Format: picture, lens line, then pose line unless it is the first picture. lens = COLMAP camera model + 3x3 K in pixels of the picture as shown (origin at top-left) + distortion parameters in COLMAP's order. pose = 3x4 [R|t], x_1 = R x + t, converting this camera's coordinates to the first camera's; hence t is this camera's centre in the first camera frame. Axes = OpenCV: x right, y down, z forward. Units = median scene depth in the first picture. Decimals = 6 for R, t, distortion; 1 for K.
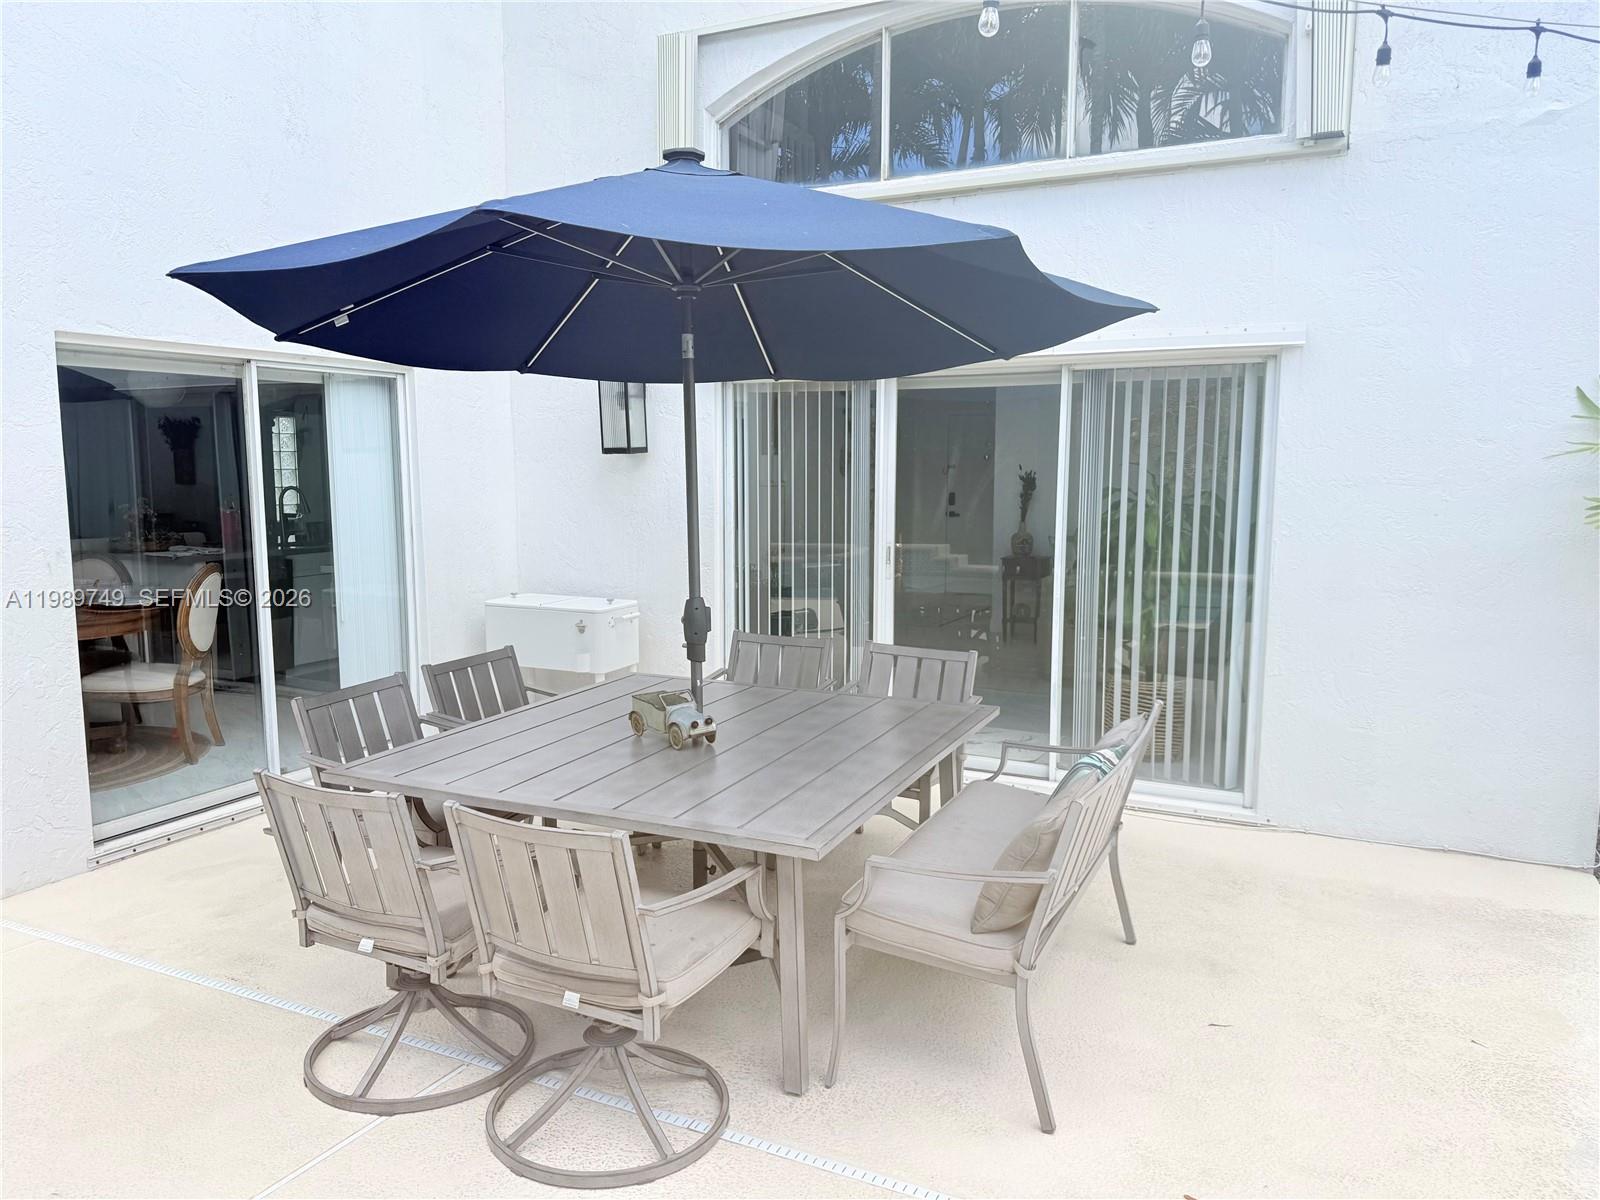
lens RADIAL K [[1131.3, 0, 799.1], [0, 1131.3, 595.0], [0, 0, 1]] dist [0.032927, -0.041495]
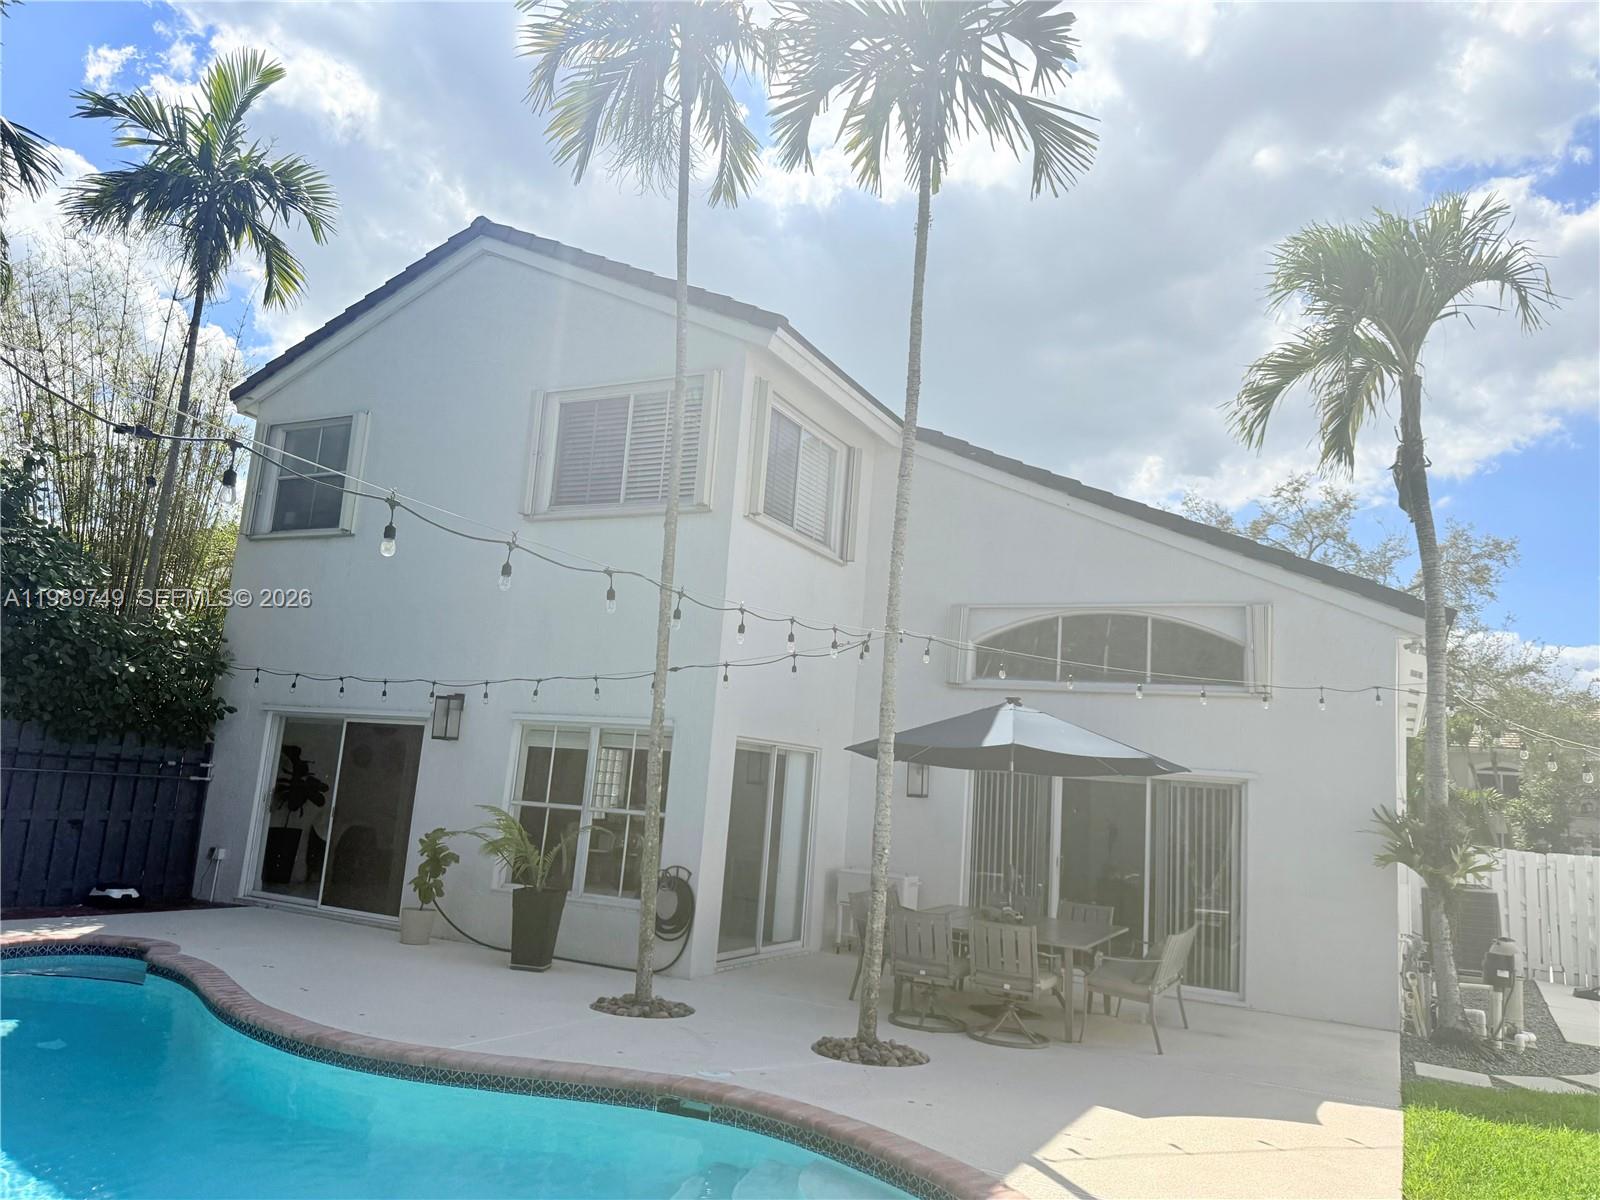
lens RADIAL K [[1065.8, 0, 802.1], [0, 1065.8, 605.1], [0, 0, 1]] dist [-0.003010, 0.004231]
pose [[0.996216, 0.071864, -0.048874, -0.355695], [-0.082984, 0.953649, -0.289252, 0.129072], [0.025822, 0.292213, 0.956004, -1.076680]]
